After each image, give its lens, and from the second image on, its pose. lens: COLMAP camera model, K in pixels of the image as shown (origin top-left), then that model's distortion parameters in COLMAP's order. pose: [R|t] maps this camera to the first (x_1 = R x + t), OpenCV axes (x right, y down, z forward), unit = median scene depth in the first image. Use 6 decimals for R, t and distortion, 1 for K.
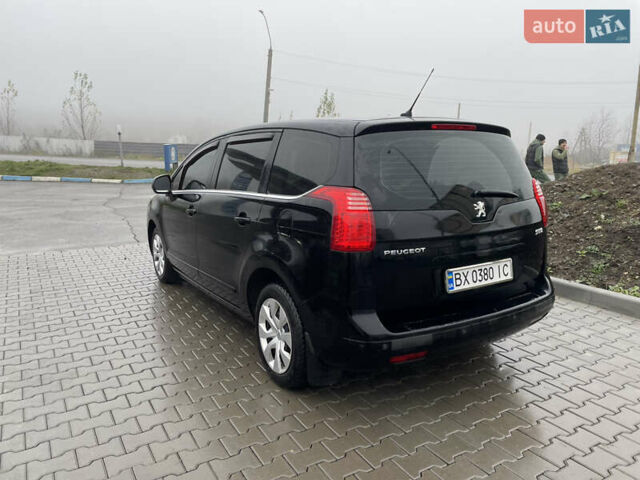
lens RADIAL K [[479.0, 0, 323.0], [0, 479.0, 229.0], [0, 0, 1]] dist [0.091652, -0.108926]
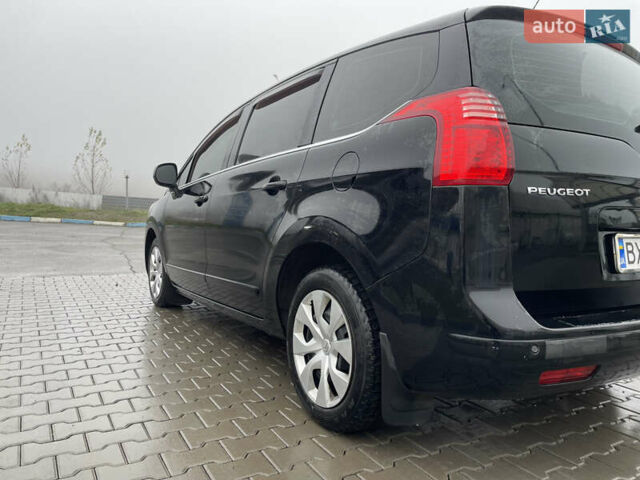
lens RADIAL K [[479.0, 0, 323.6], [0, 479.0, 233.9], [0, 0, 1]] dist [0.091652, -0.108926]
pose [[0.999540, 0.029277, -0.007863, -0.098410], [-0.030037, 0.991534, -0.126326, 0.155849], [0.004098, 0.126504, 0.991958, 0.343542]]
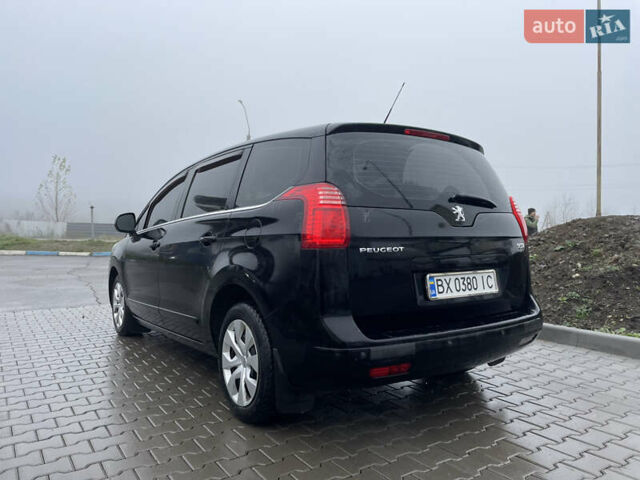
lens RADIAL K [[479.0, 0, 322.4], [0, 479.0, 228.1], [0, 0, 1]] dist [0.091652, -0.108926]
pose [[0.998846, -0.002880, 0.047947, 0.010438], [0.011236, 0.984514, -0.174945, 0.140296], [-0.046701, 0.175282, 0.983410, 0.077963]]
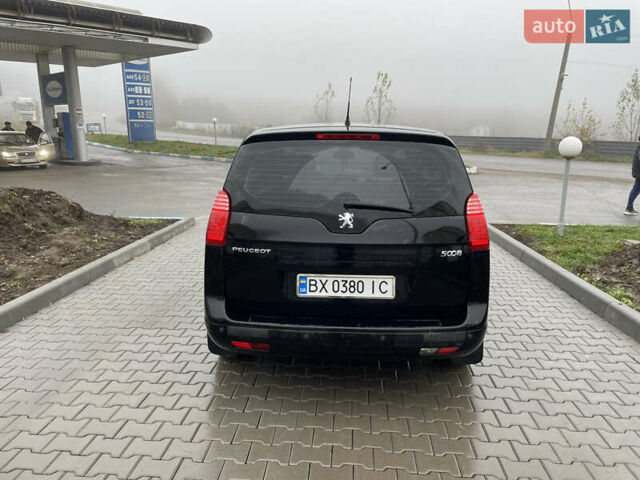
lens RADIAL K [[479.0, 0, 326.9], [0, 479.0, 225.1], [0, 0, 1]] dist [0.091652, -0.108926]
pose [[0.826971, 0.107999, -0.551774, 0.781150], [-0.102471, 0.993893, 0.040956, -0.063150], [0.552828, 0.022671, 0.832987, 0.144984]]
